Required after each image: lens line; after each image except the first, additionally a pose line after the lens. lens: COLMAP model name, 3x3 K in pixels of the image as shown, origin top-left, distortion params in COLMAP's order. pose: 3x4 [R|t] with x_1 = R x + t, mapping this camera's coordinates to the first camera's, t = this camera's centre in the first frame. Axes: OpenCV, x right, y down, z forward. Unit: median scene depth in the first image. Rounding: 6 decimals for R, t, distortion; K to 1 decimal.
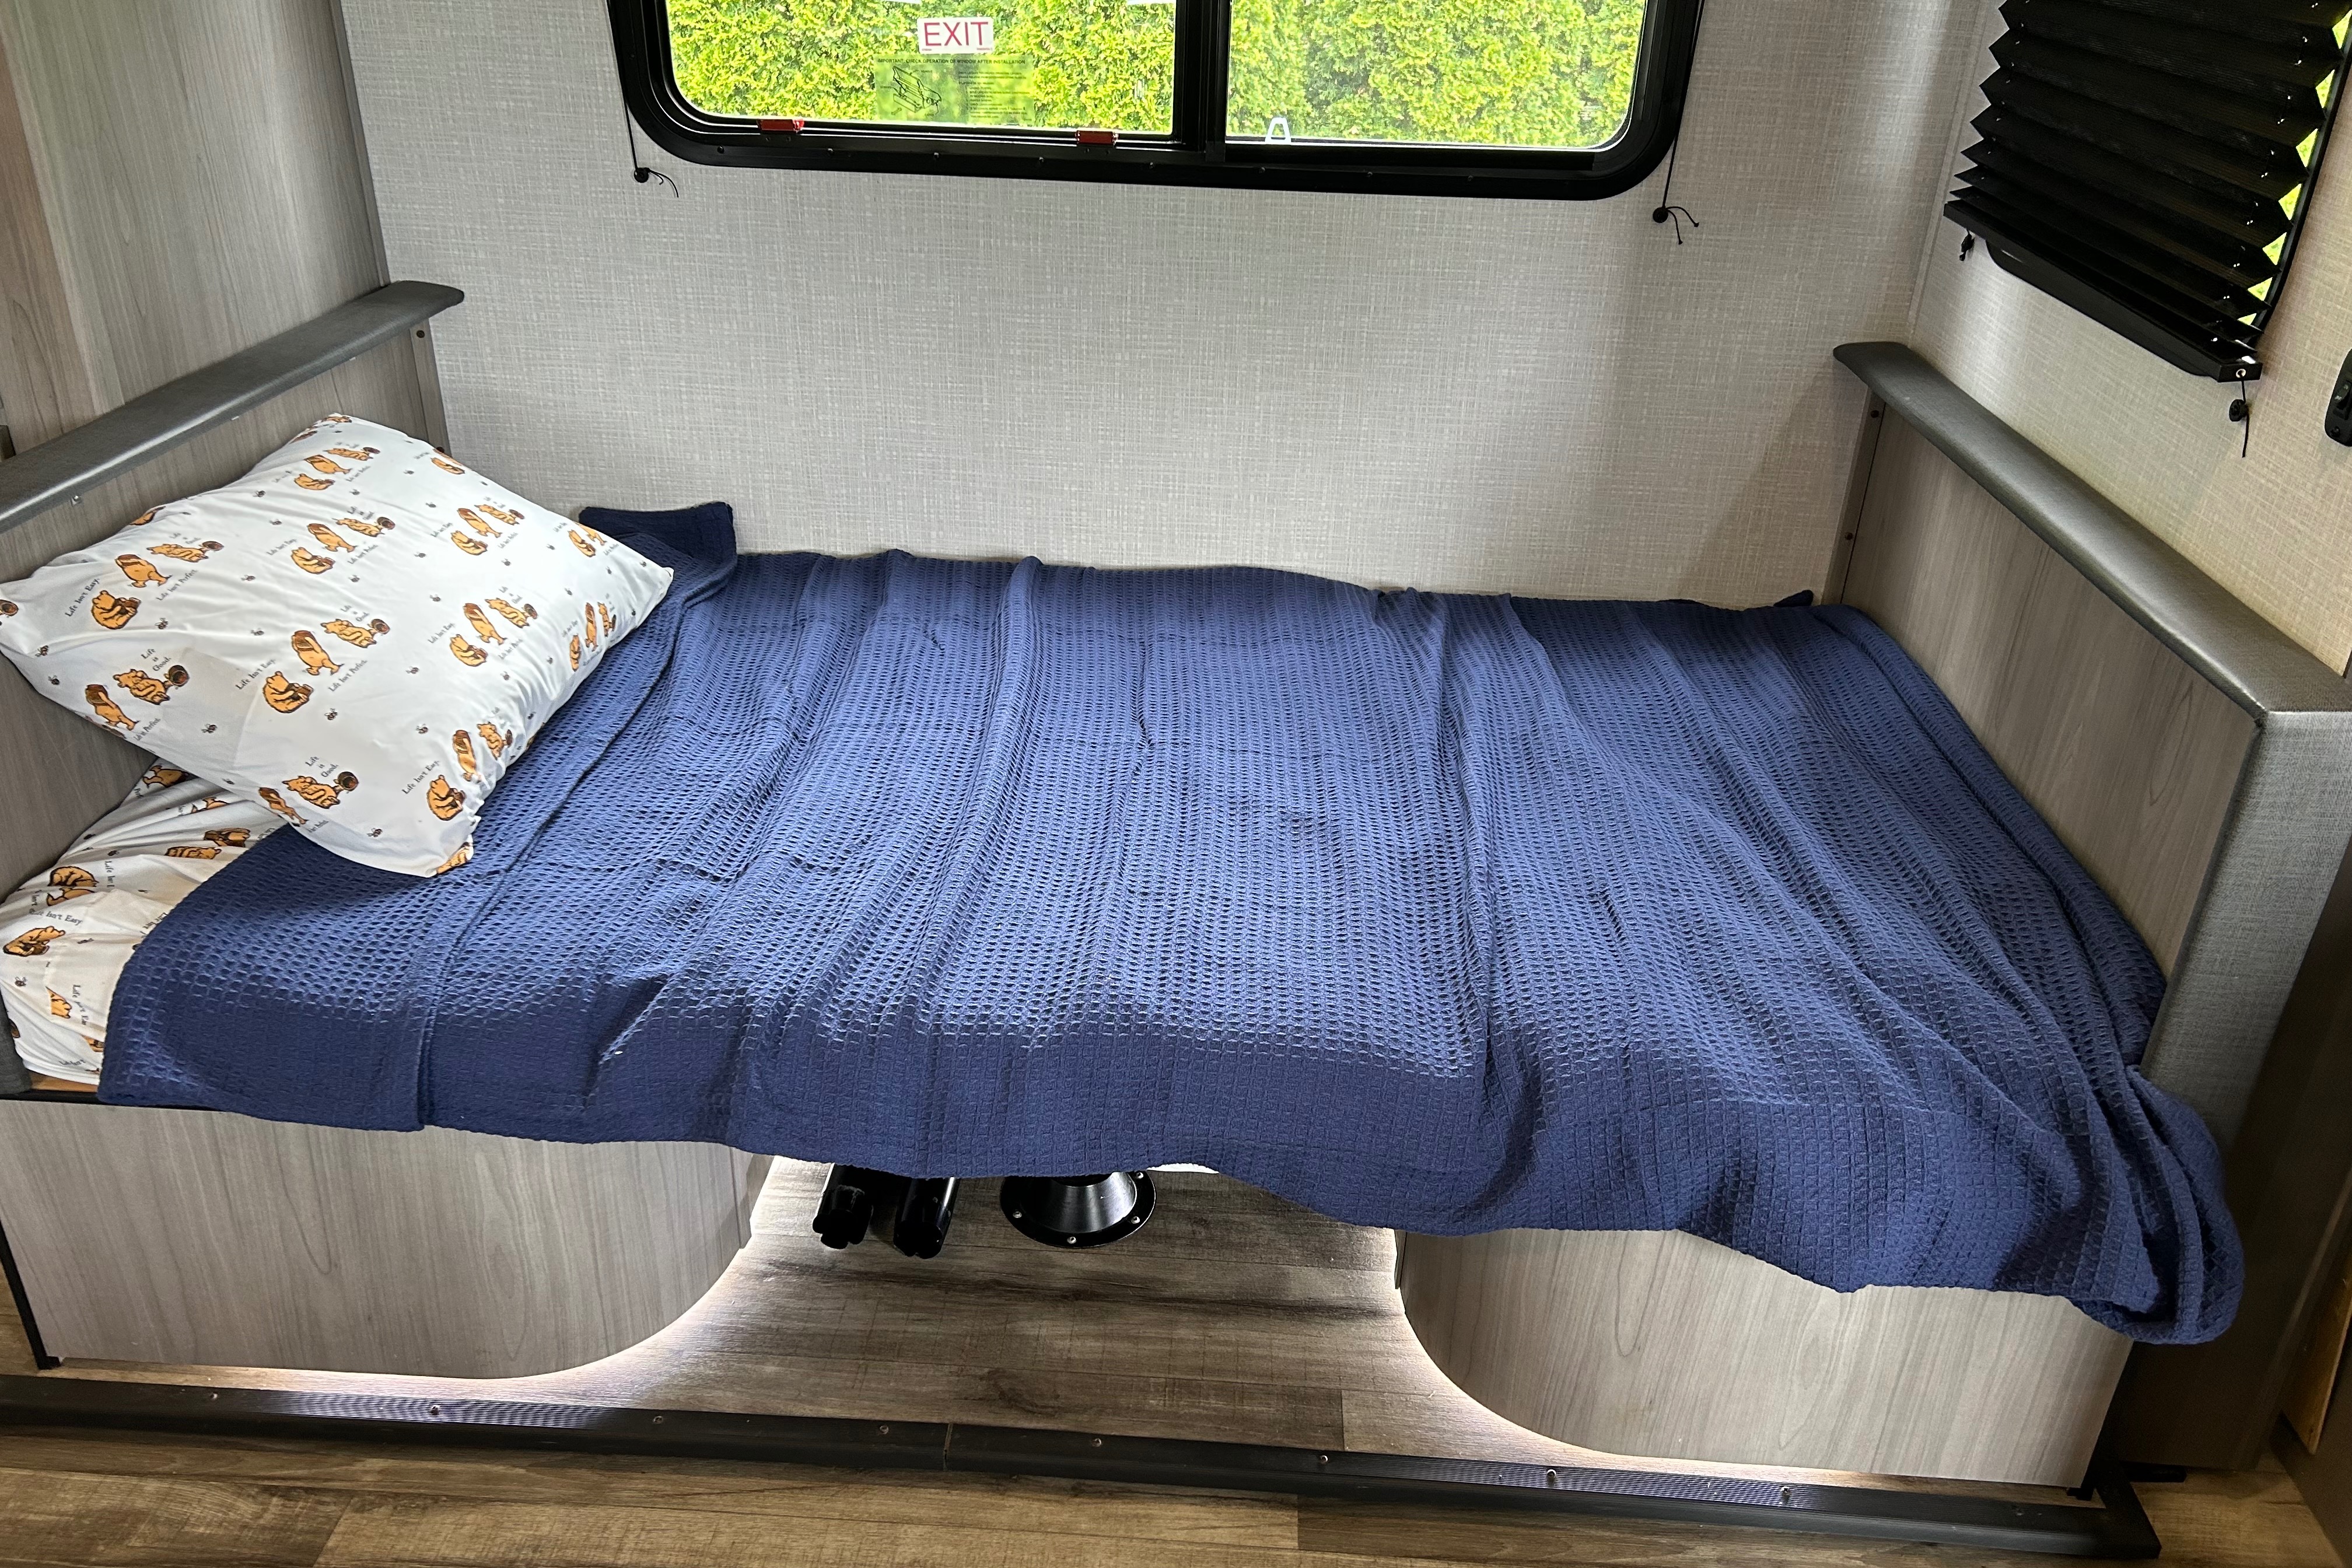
lens RADIAL K [[1774.0, 0, 1176.0], [0, 1774.0, 784.0], [0, 0, 1]] dist [0.077247, -0.106130]
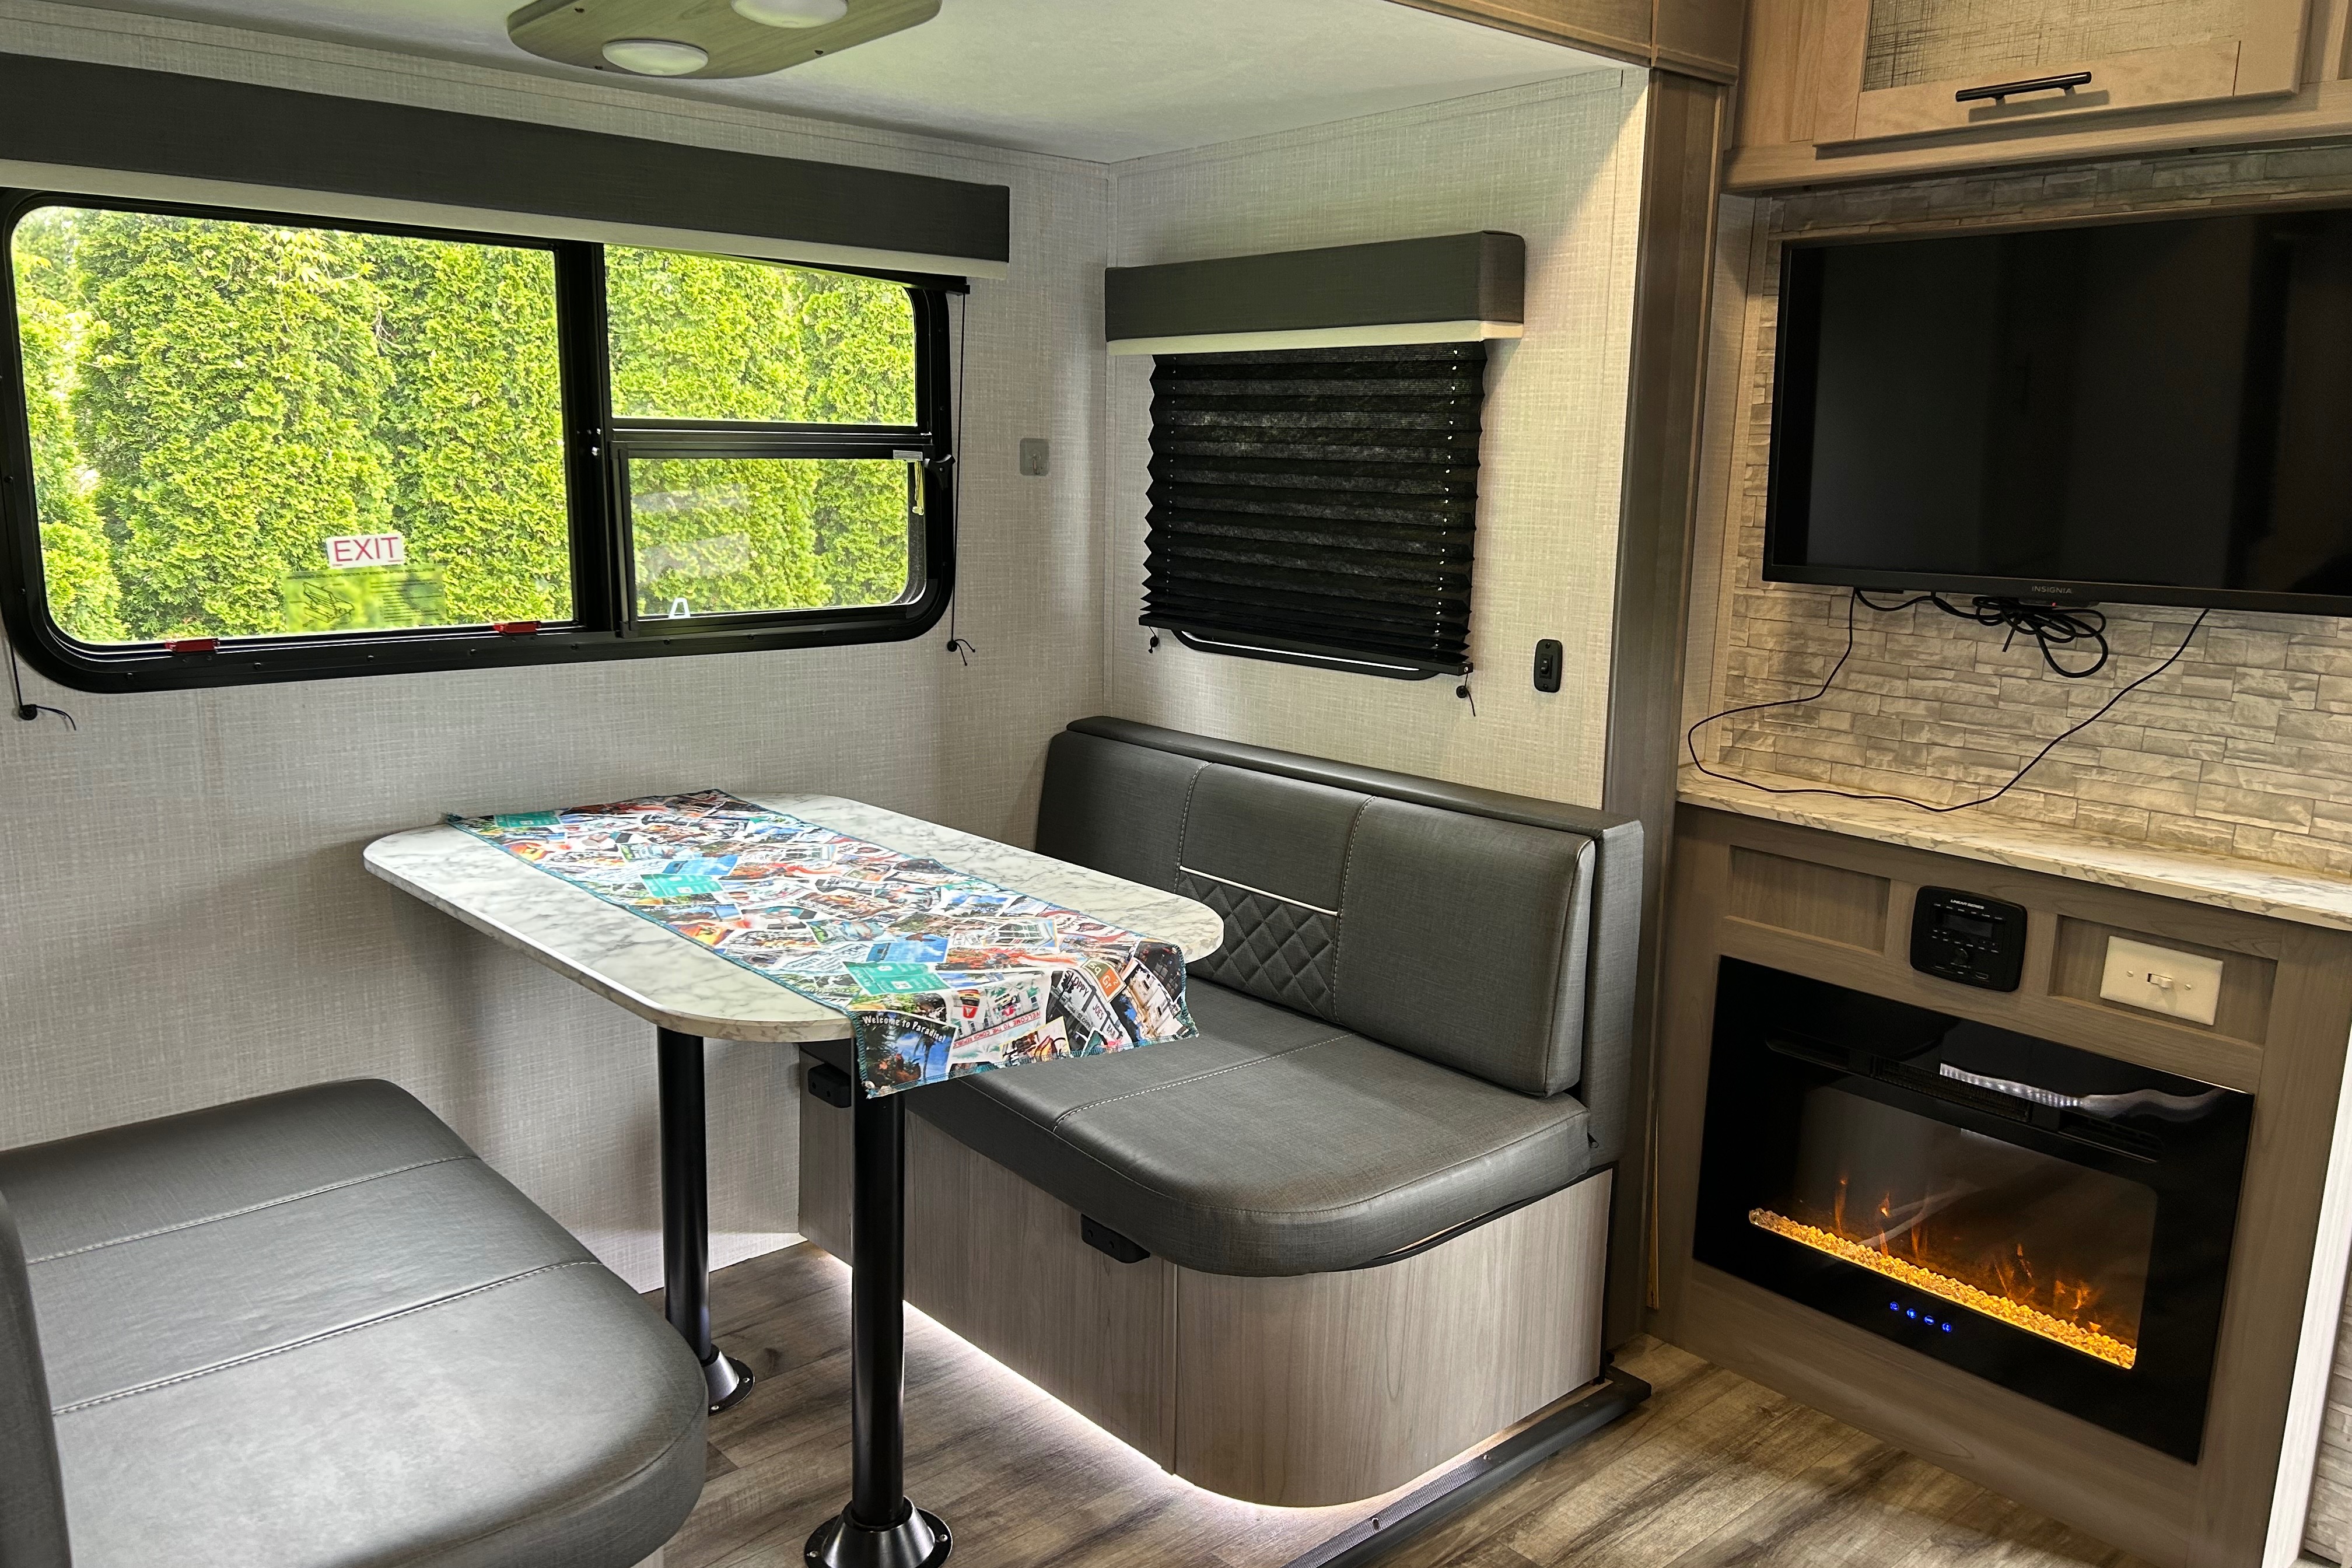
lens RADIAL K [[1774.0, 0, 1176.0], [0, 1774.0, 784.0], [0, 0, 1]] dist [0.077247, -0.106130]
pose [[0.706543, -0.148471, 0.691920, -0.525277], [0.327464, 0.935360, -0.133676, 0.007966], [-0.627347, 0.321027, 0.709491, -0.003900]]
